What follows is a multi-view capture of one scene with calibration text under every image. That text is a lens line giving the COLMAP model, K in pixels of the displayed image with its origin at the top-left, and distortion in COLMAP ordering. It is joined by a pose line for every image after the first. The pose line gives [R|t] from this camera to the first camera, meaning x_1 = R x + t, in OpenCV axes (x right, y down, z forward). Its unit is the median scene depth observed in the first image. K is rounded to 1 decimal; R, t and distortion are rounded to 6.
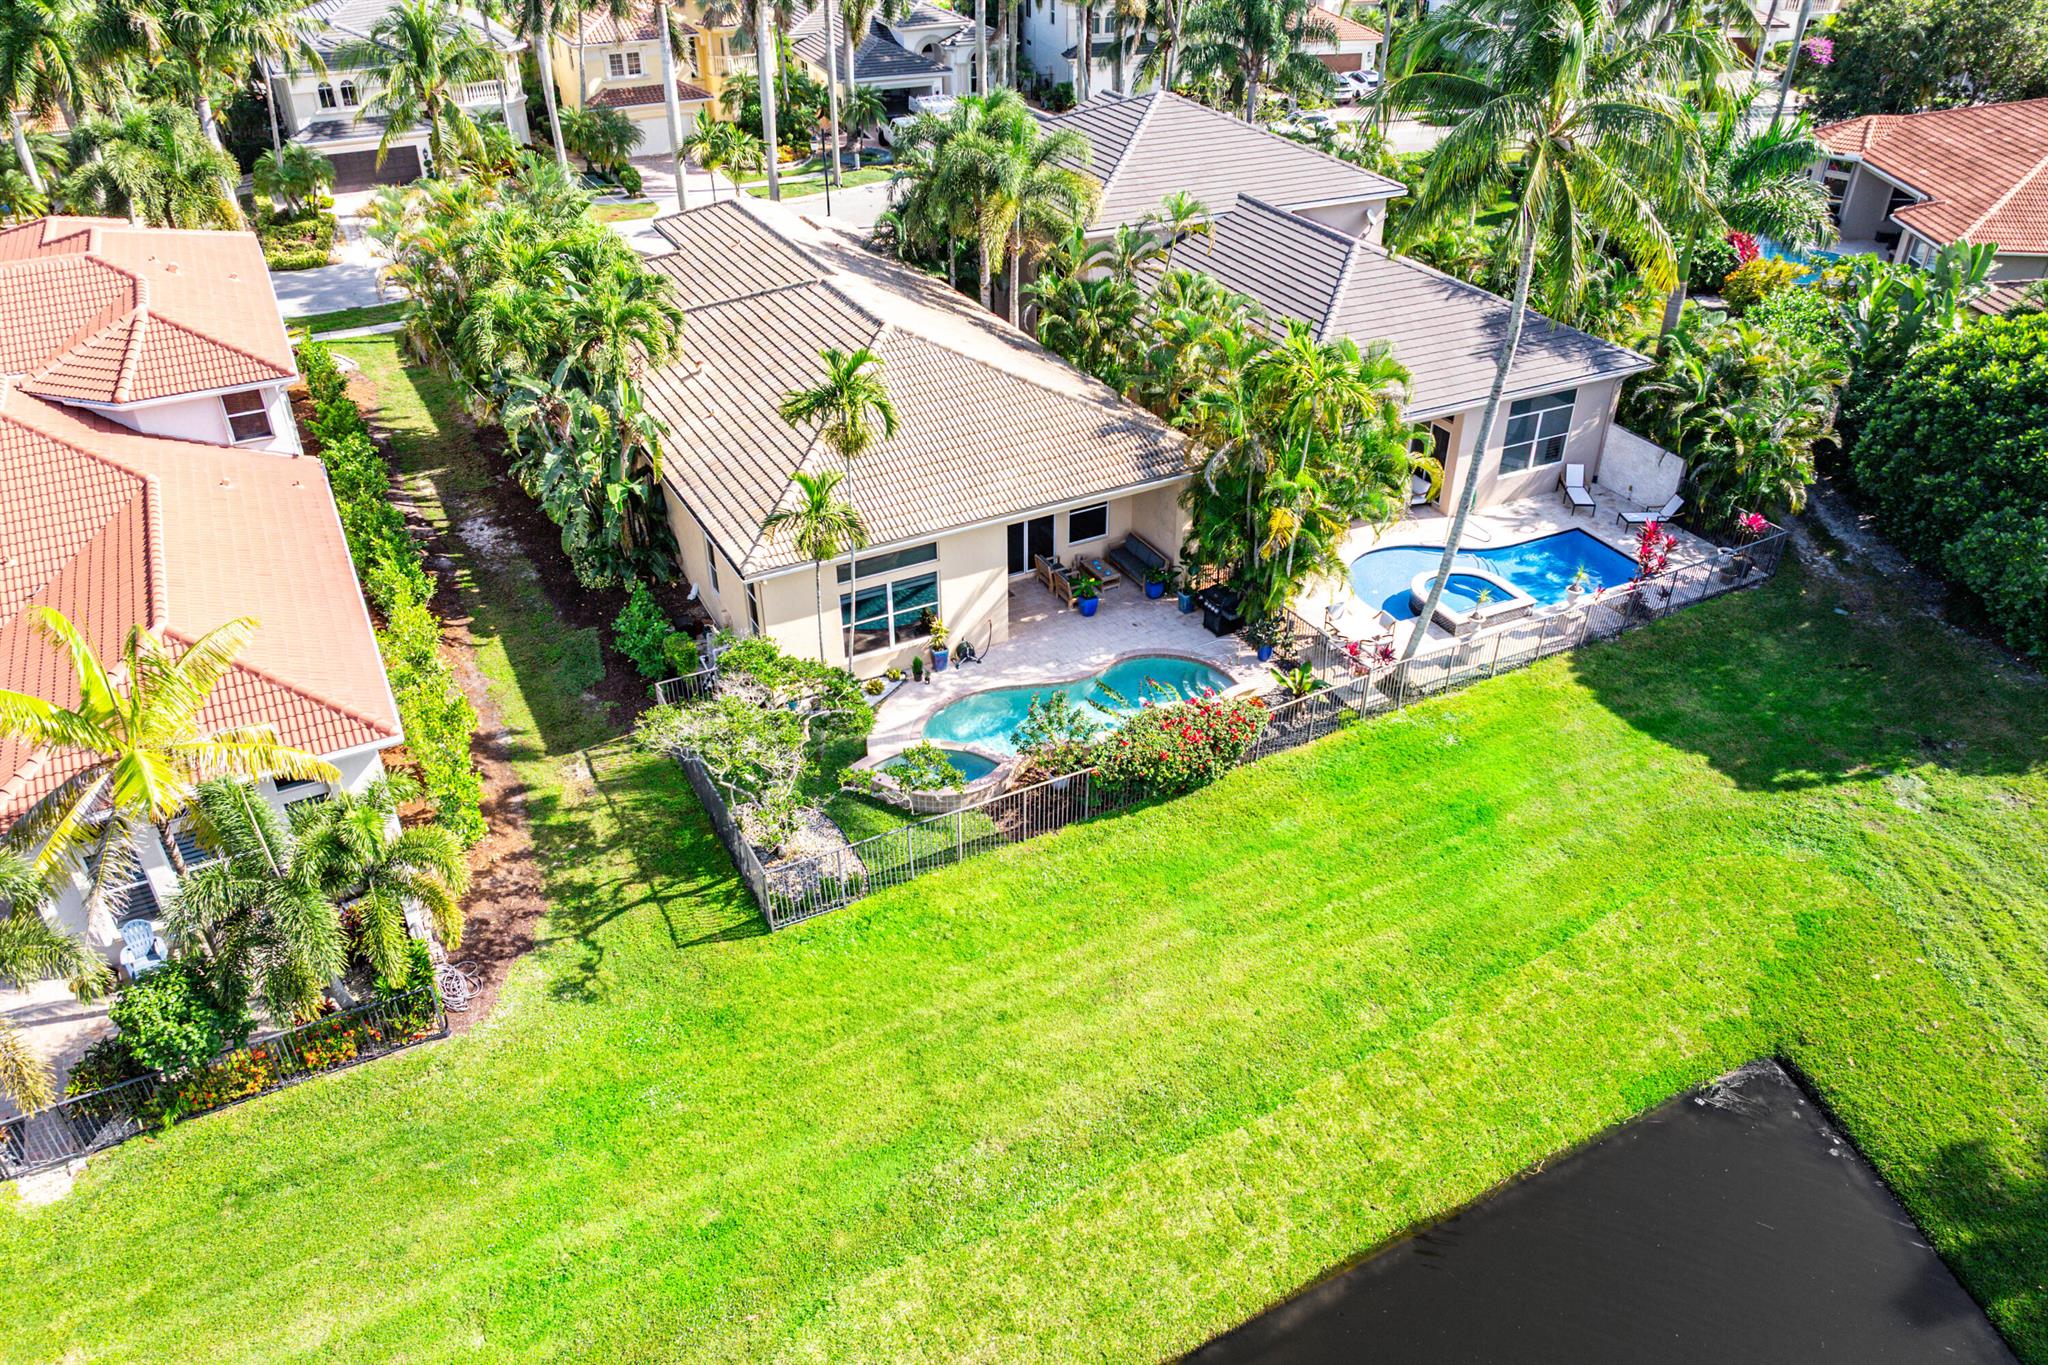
lens RADIAL K [[1437.8, 0, 1024.0], [0, 1437.8, 682.5], [0, 0, 1]] dist [-0.009276, -0.004751]
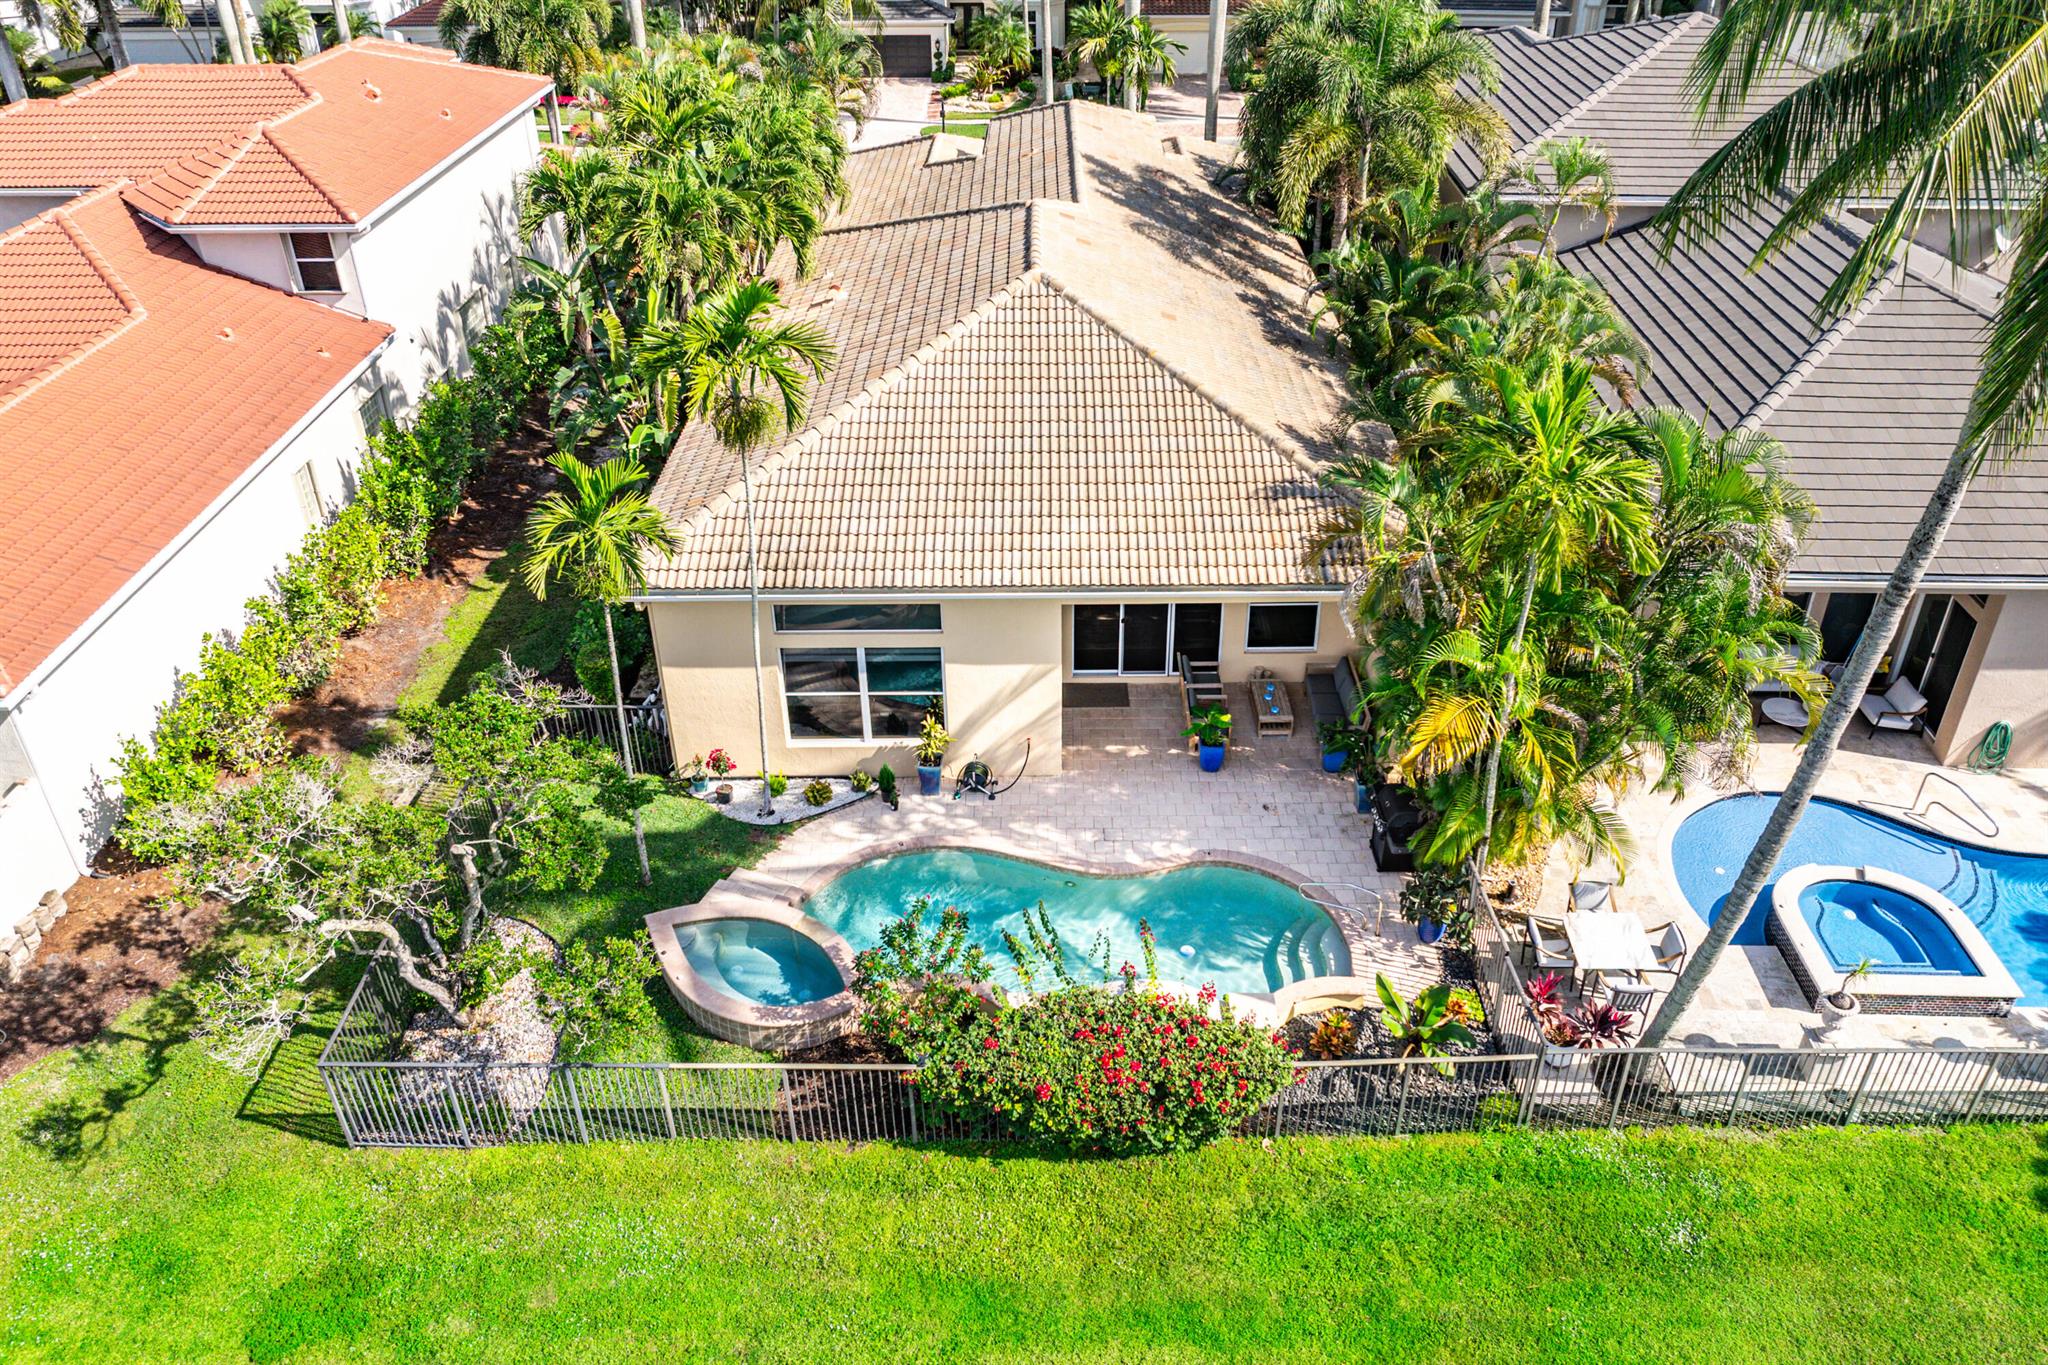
lens RADIAL K [[1467.5, 0, 1038.4], [0, 1467.5, 596.4], [0, 0, 1]] dist [-0.019952, 0.003199]
pose [[0.881761, 0.236604, -0.408064, 0.227832], [-0.251355, 0.967728, 0.017970, -0.115205], [0.399147, 0.086724, 0.912777, 0.386201]]
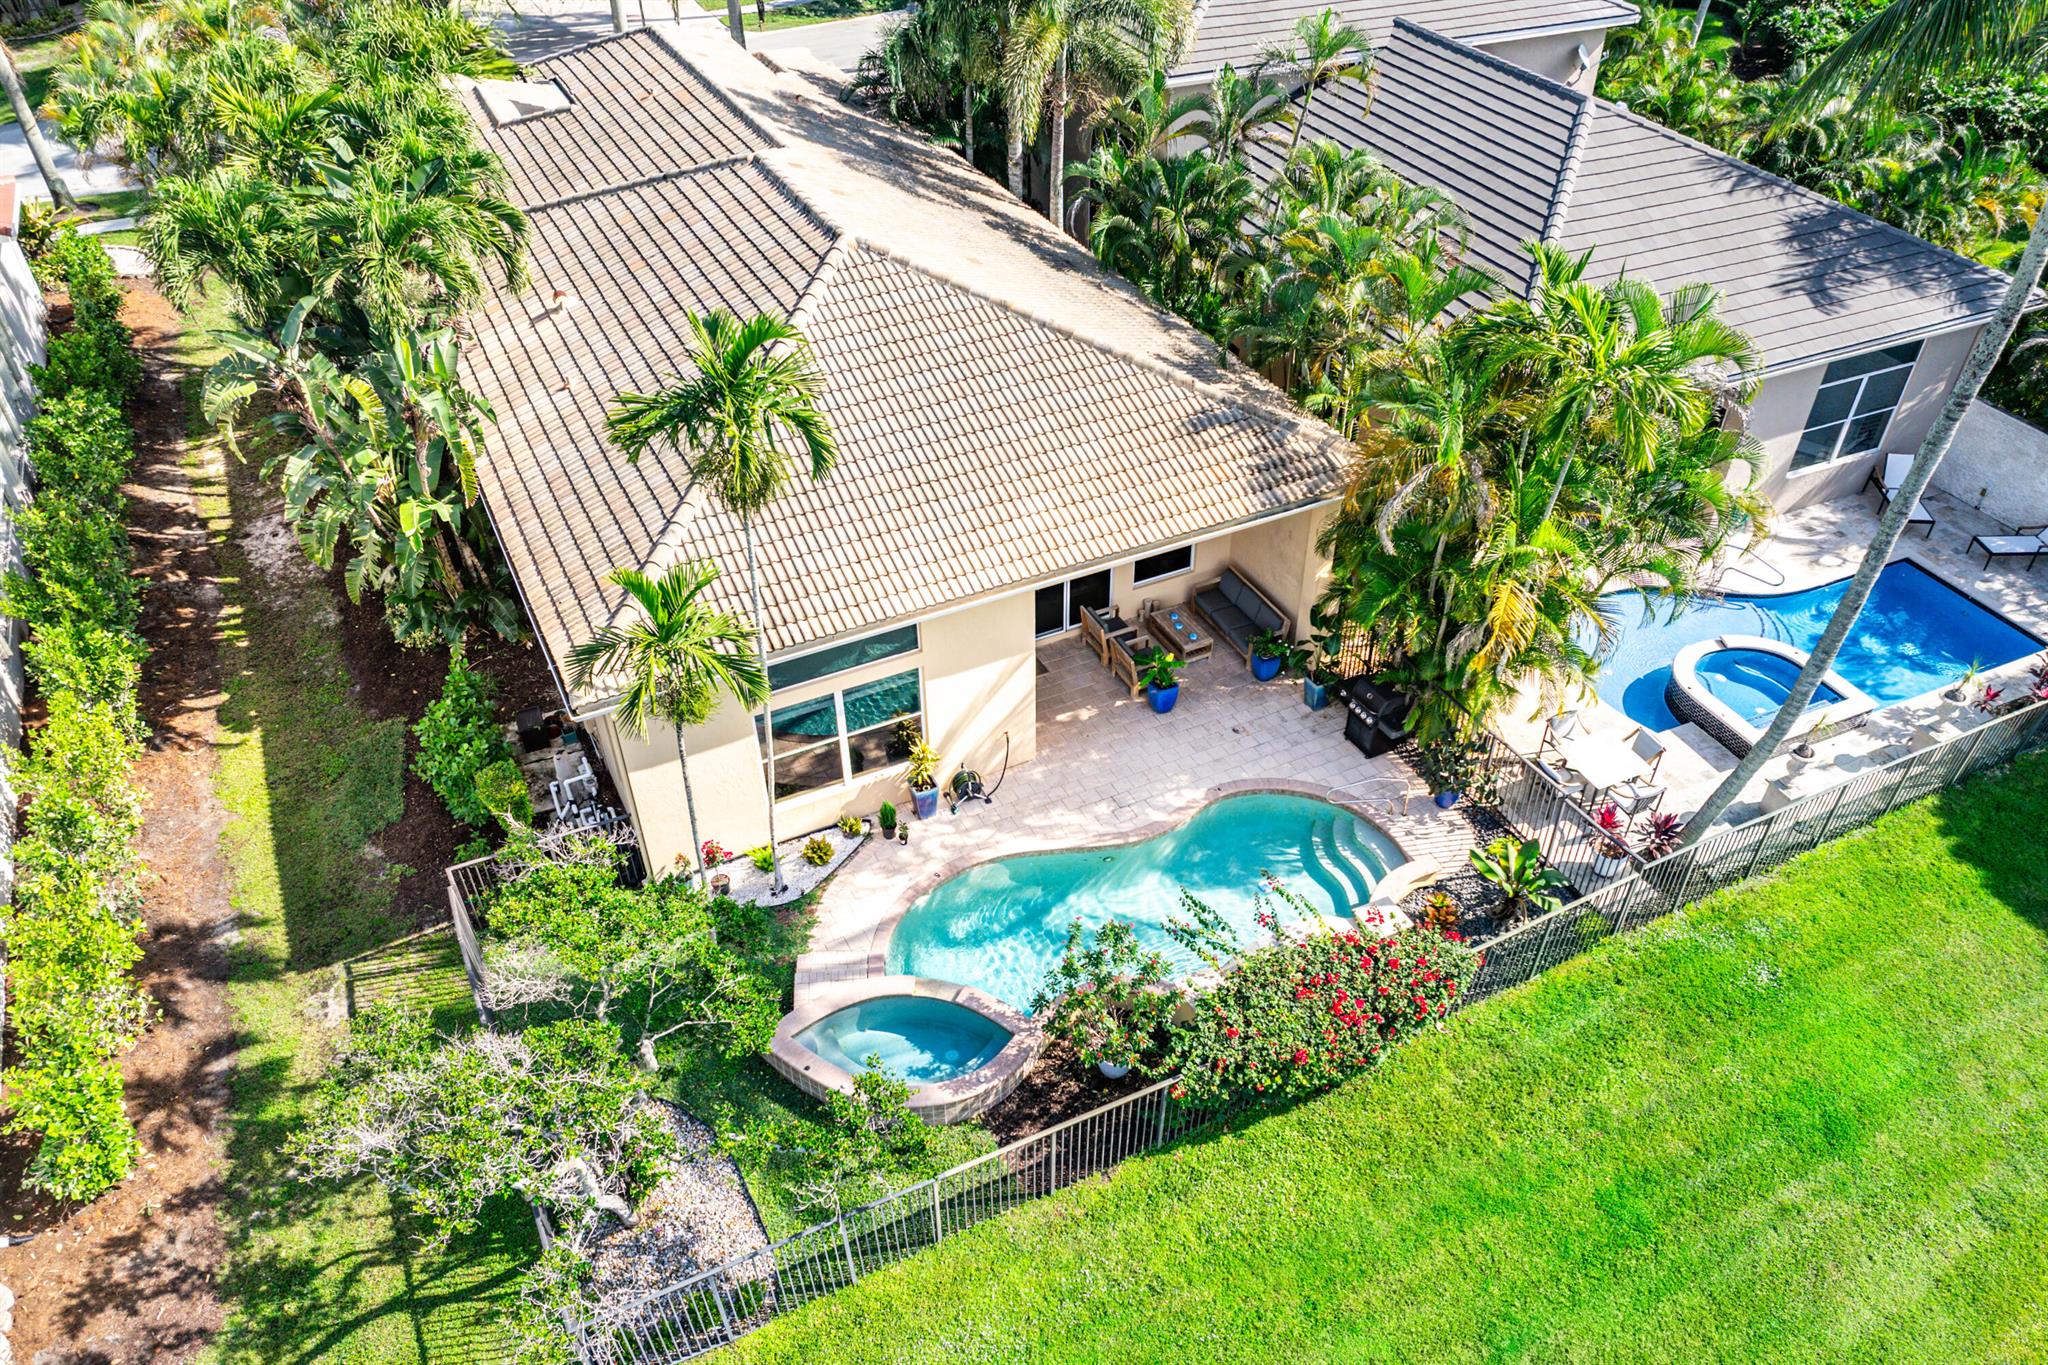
lens RADIAL K [[1436.7, 0, 1021.9], [0, 1436.7, 766.8], [0, 0, 1]] dist [-0.021121, 0.009865]
pose [[0.999406, 0.017388, -0.029770, 0.001866], [-0.012850, 0.989151, 0.146337, -0.117289], [0.031992, -0.145867, 0.988787, 0.369437]]
